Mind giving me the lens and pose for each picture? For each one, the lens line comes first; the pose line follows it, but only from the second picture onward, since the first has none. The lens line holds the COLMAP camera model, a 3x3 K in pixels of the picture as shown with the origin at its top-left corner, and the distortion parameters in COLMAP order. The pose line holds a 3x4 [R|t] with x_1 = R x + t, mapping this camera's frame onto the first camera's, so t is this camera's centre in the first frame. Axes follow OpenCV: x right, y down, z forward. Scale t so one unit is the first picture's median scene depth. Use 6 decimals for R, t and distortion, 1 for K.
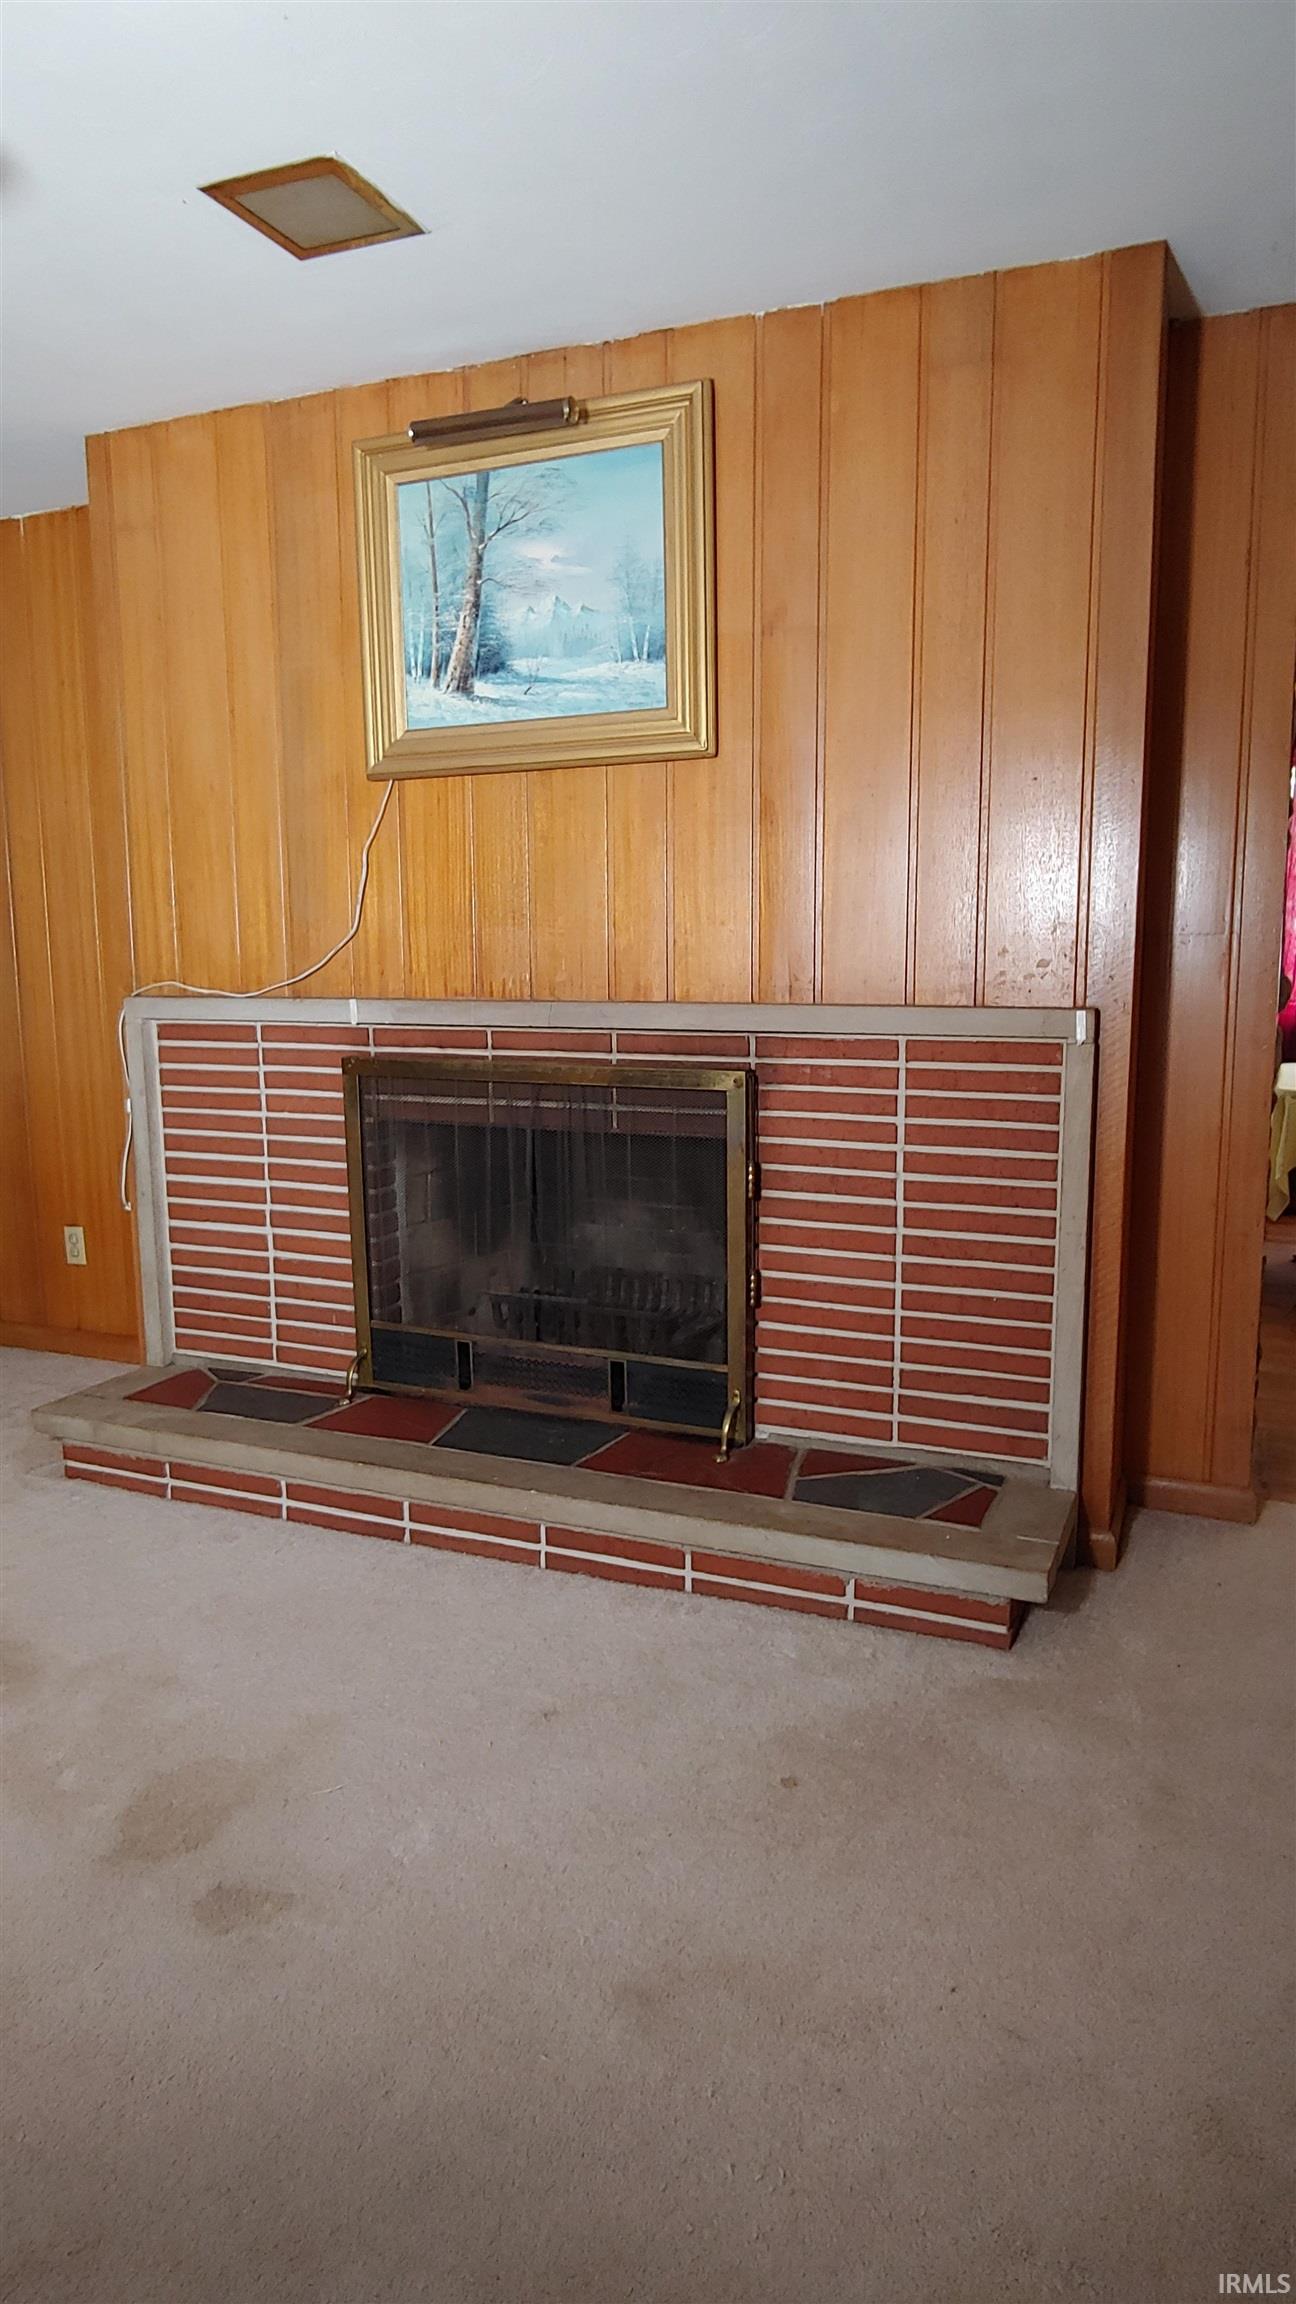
lens RADIAL K [[1397.4, 0, 648.0], [0, 1397.4, 1152.0], [0, 0, 1]] dist [-0.012597, 0.000395]
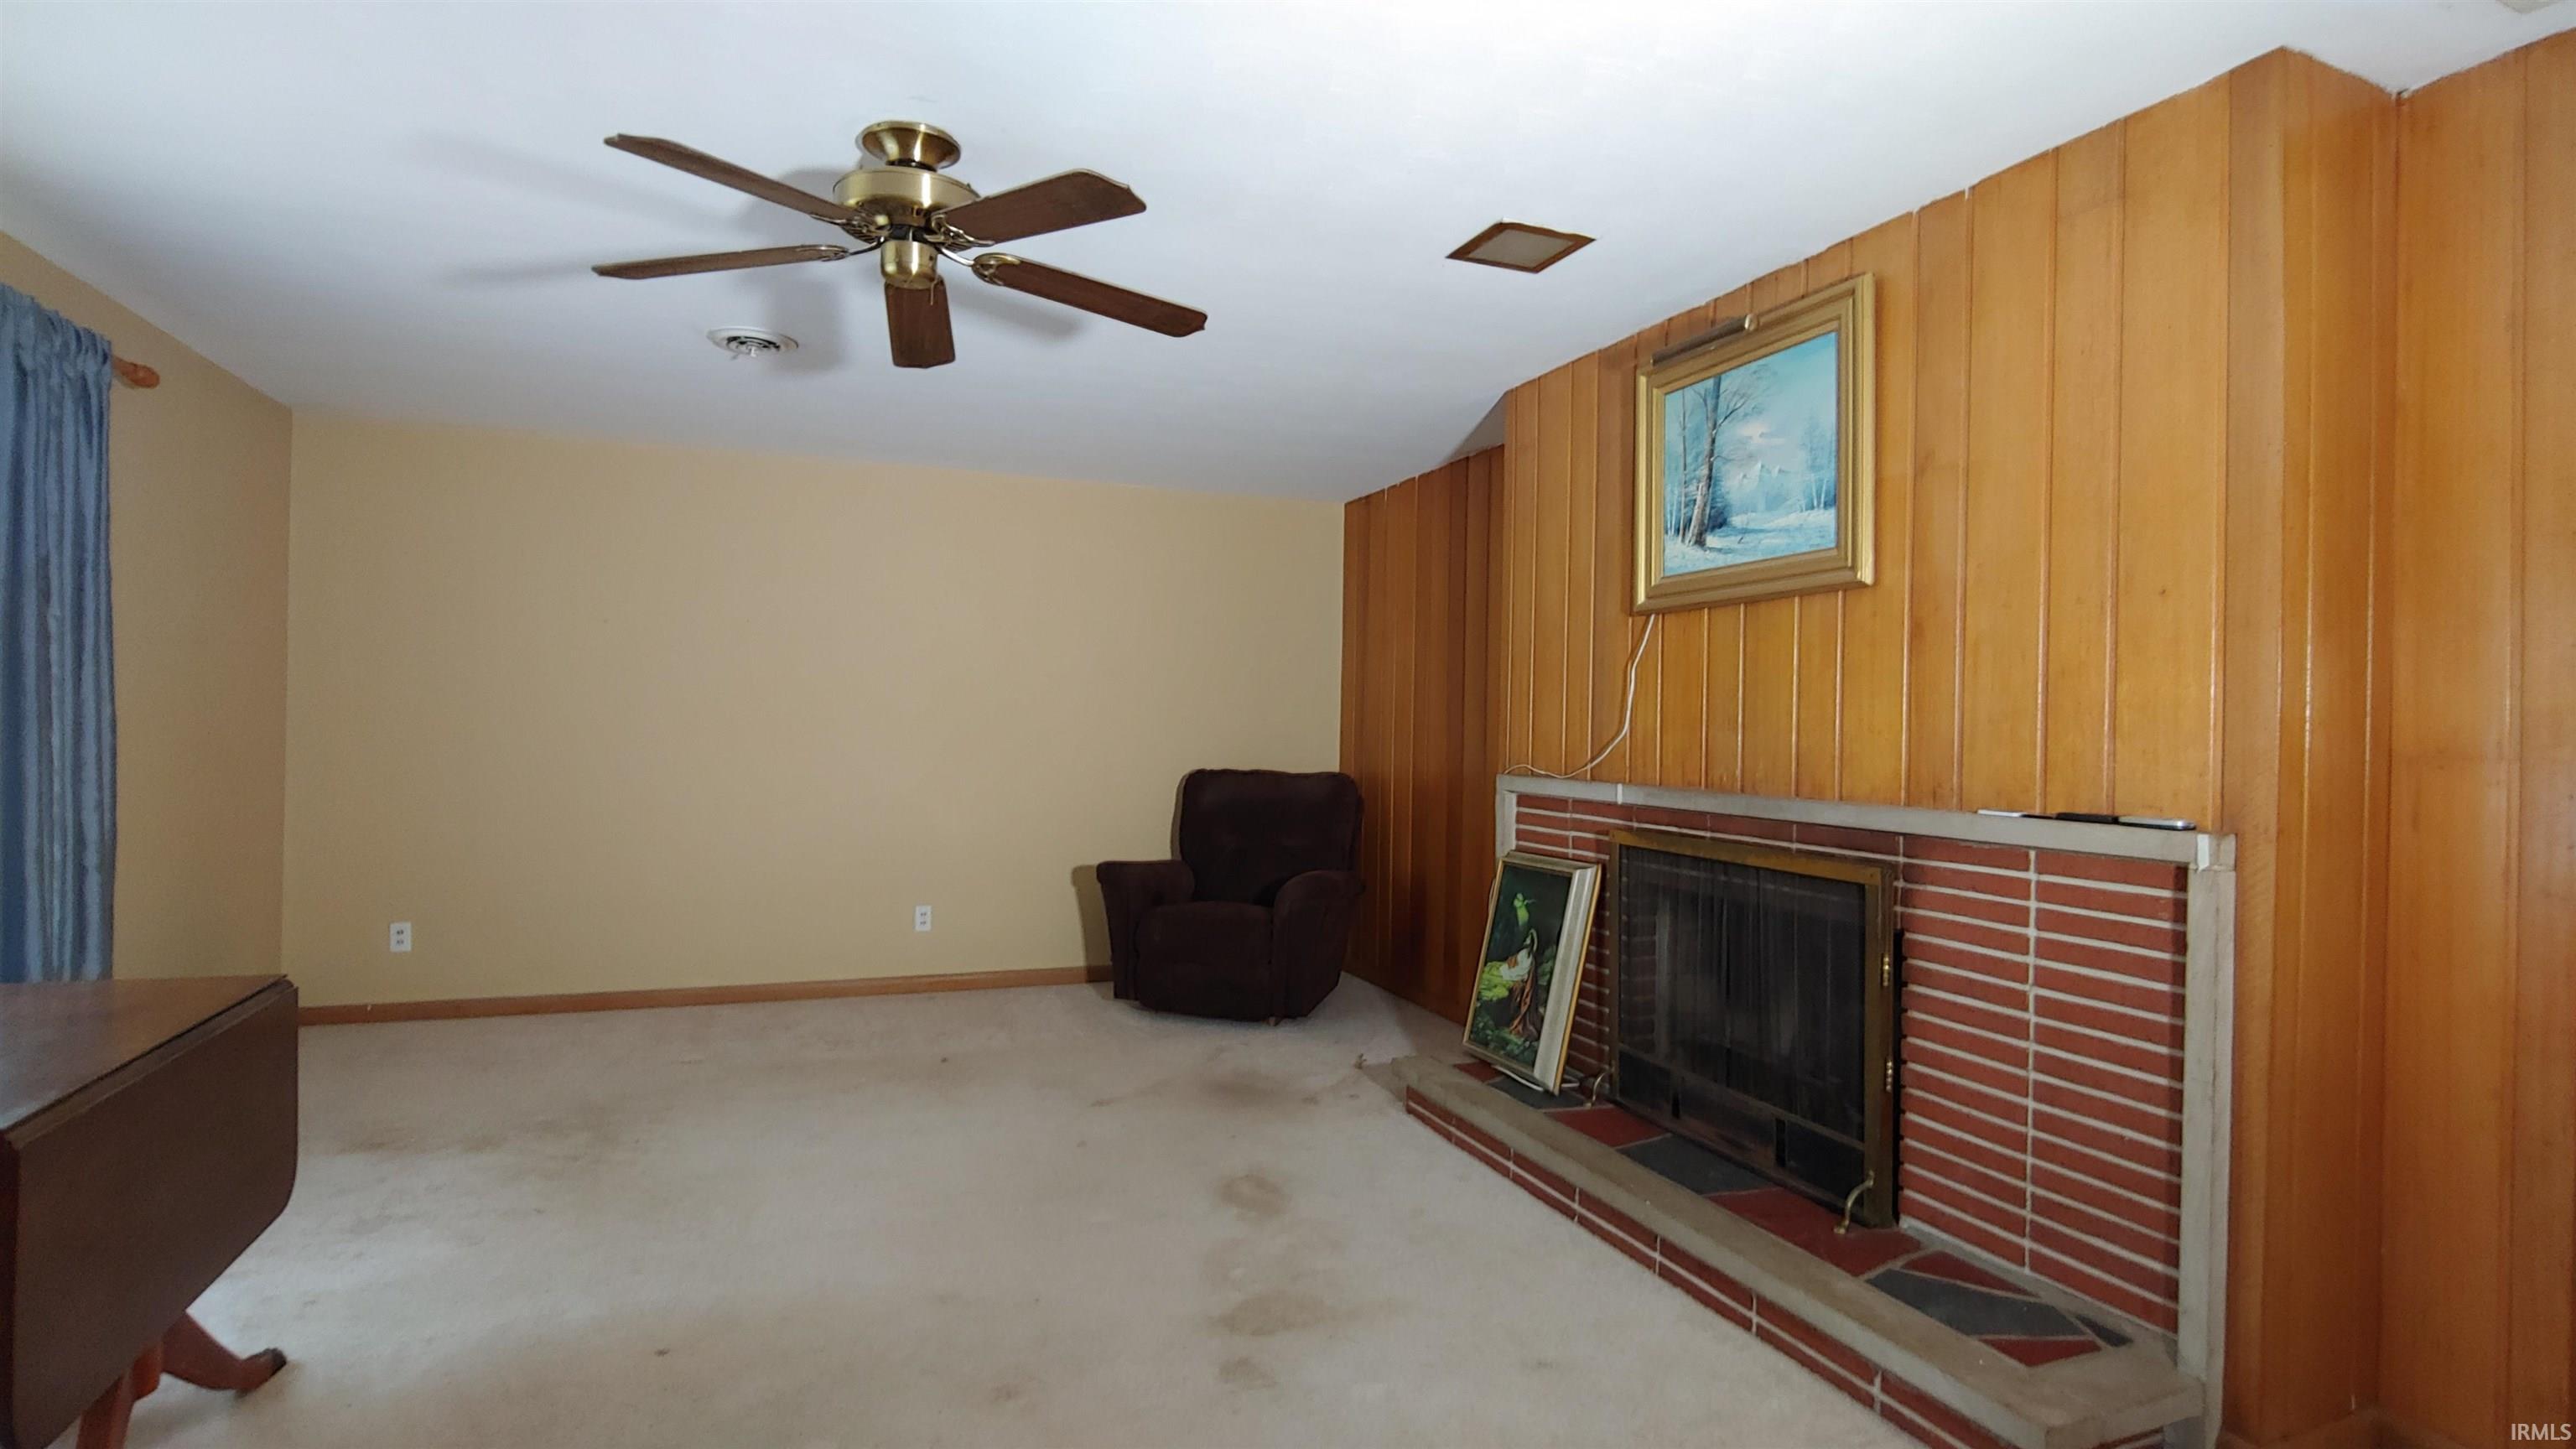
lens RADIAL K [[1229.0, 0, 1288.0], [0, 1229.0, 724.5], [0, 0, 1]] dist [-0.015594, -0.000053]
pose [[0.700102, 0.018822, -0.713795, 0.406693], [-0.126469, 0.987116, -0.098015, -0.015856], [0.702753, 0.158893, 0.693463, 0.001913]]
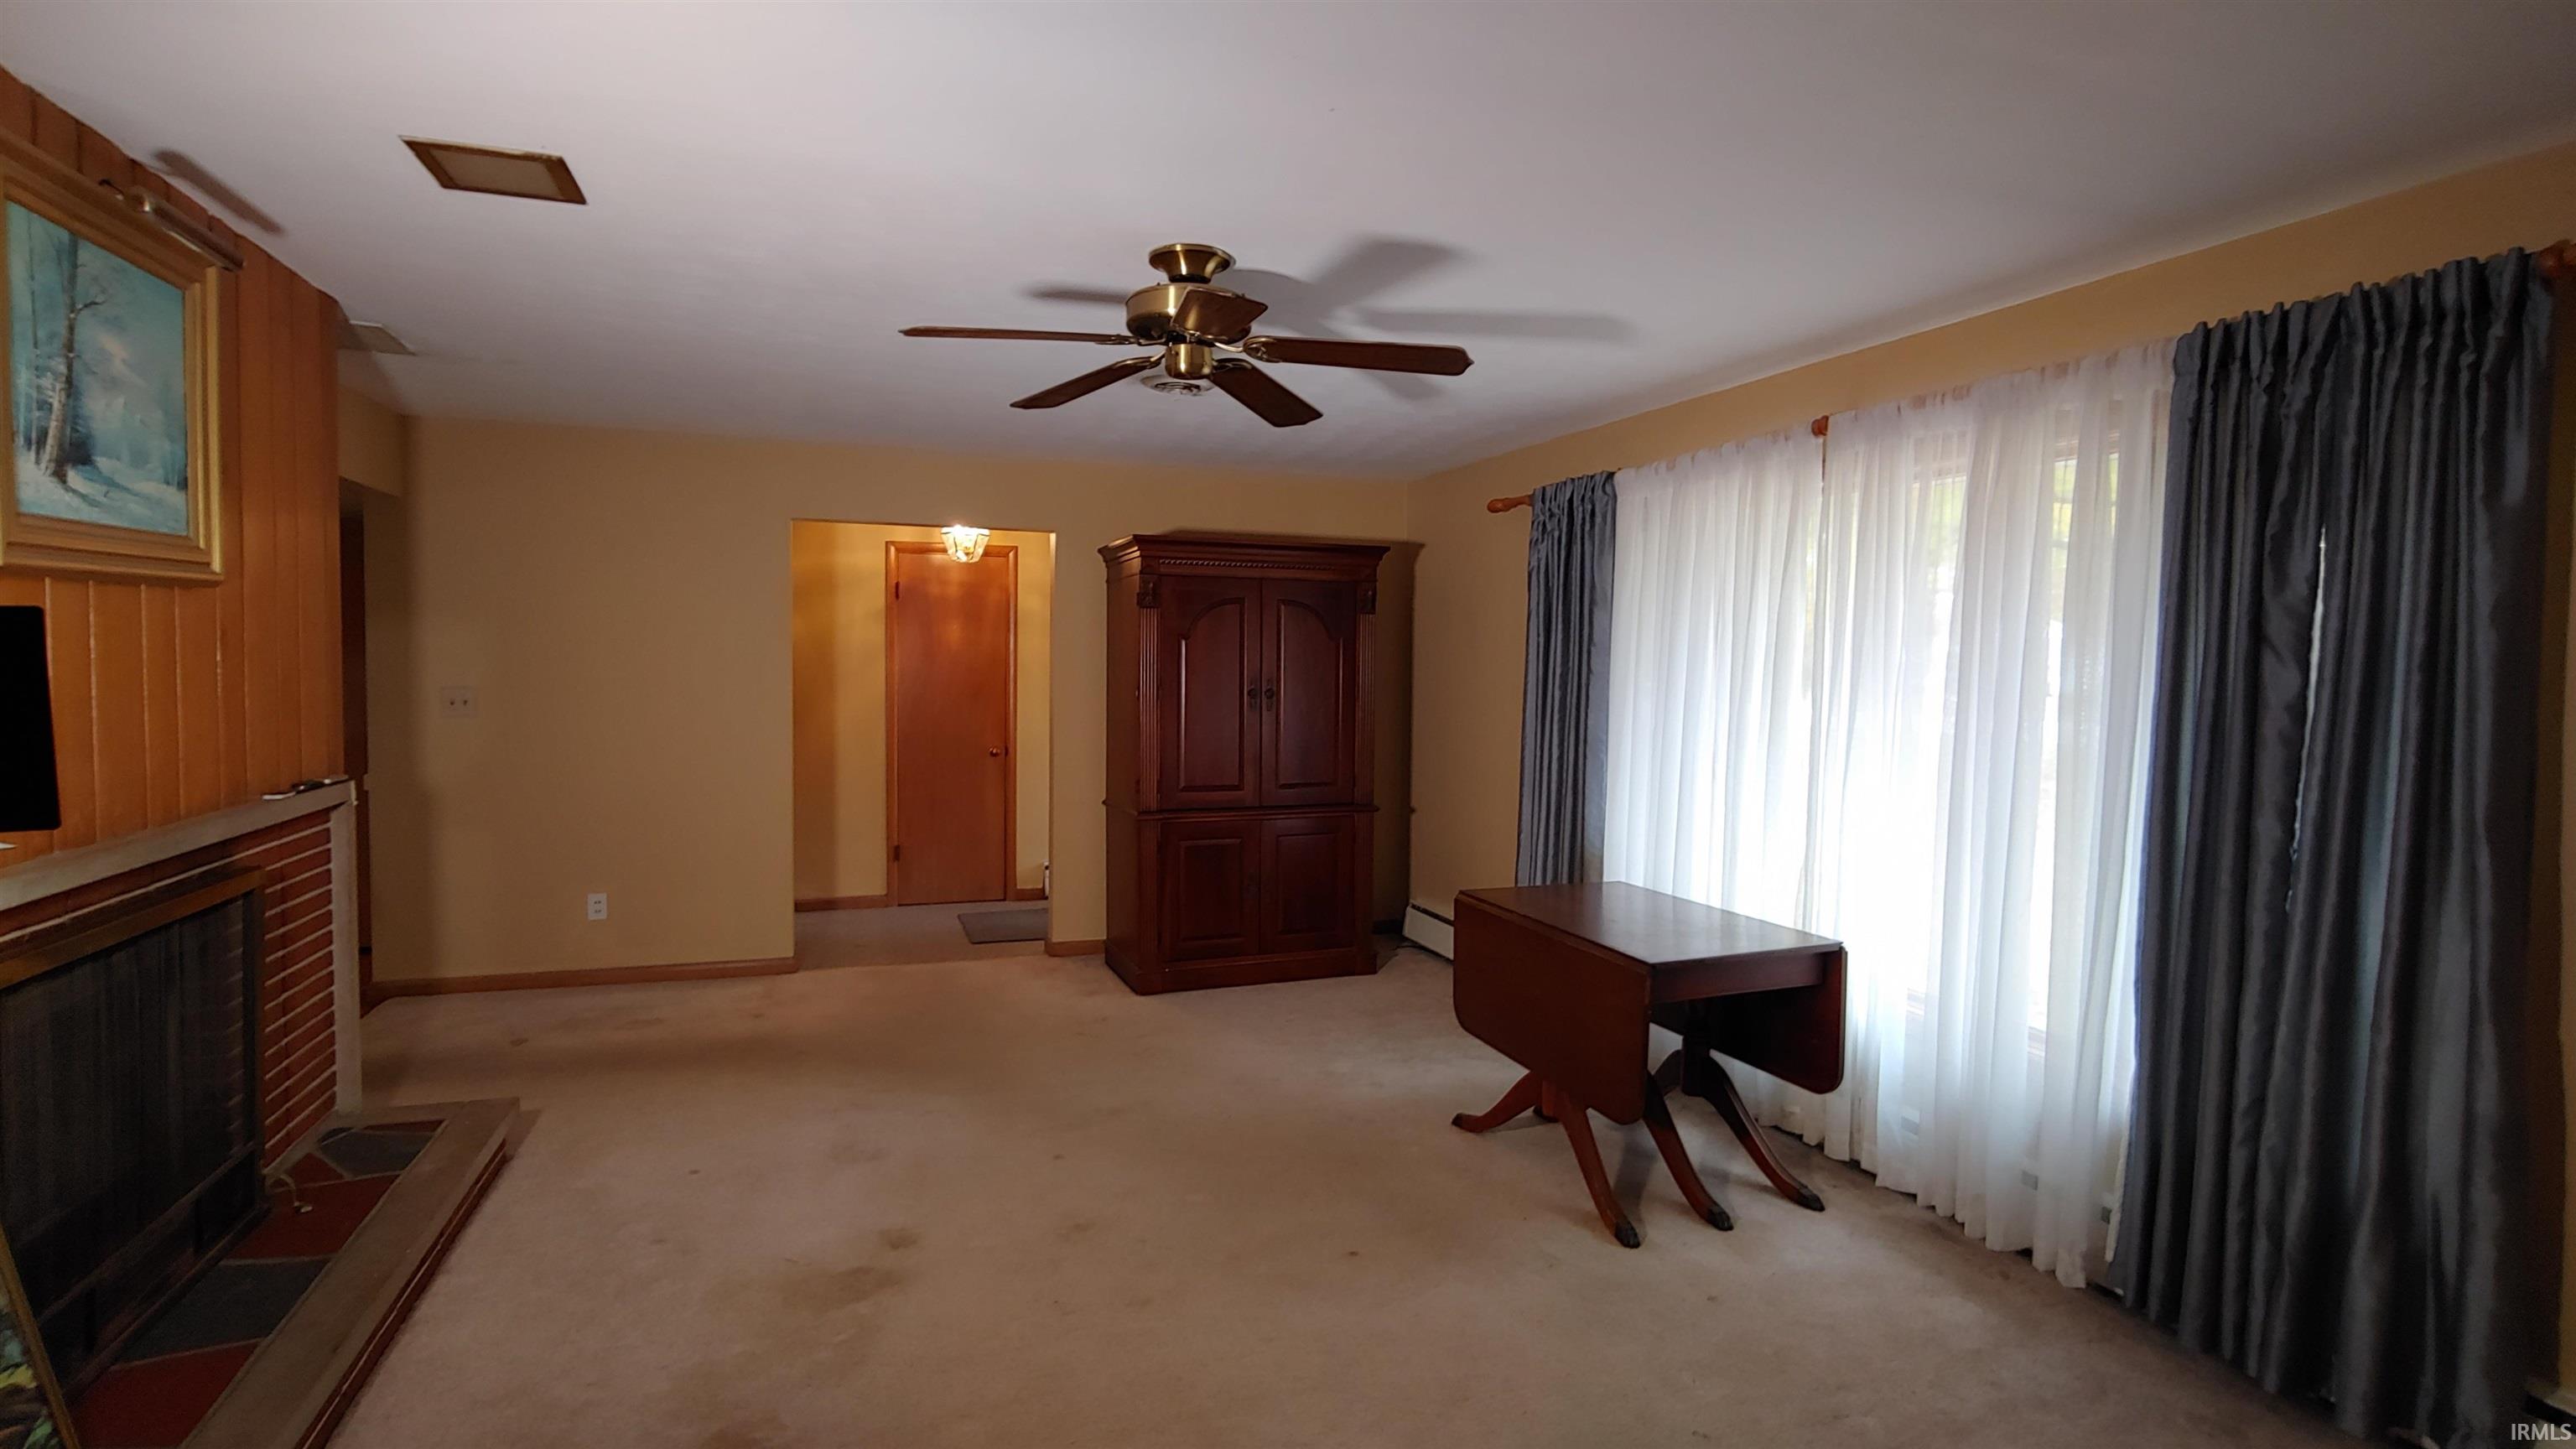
lens RADIAL K [[1229.0, 0, 1288.0], [0, 1229.0, 724.5], [0, 0, 1]] dist [-0.015594, -0.000053]
pose [[-0.673384, -0.049971, 0.737602, -1.162580], [0.091755, 0.984350, 0.150454, -0.234173], [-0.733577, 0.168992, -0.658260, 0.983369]]
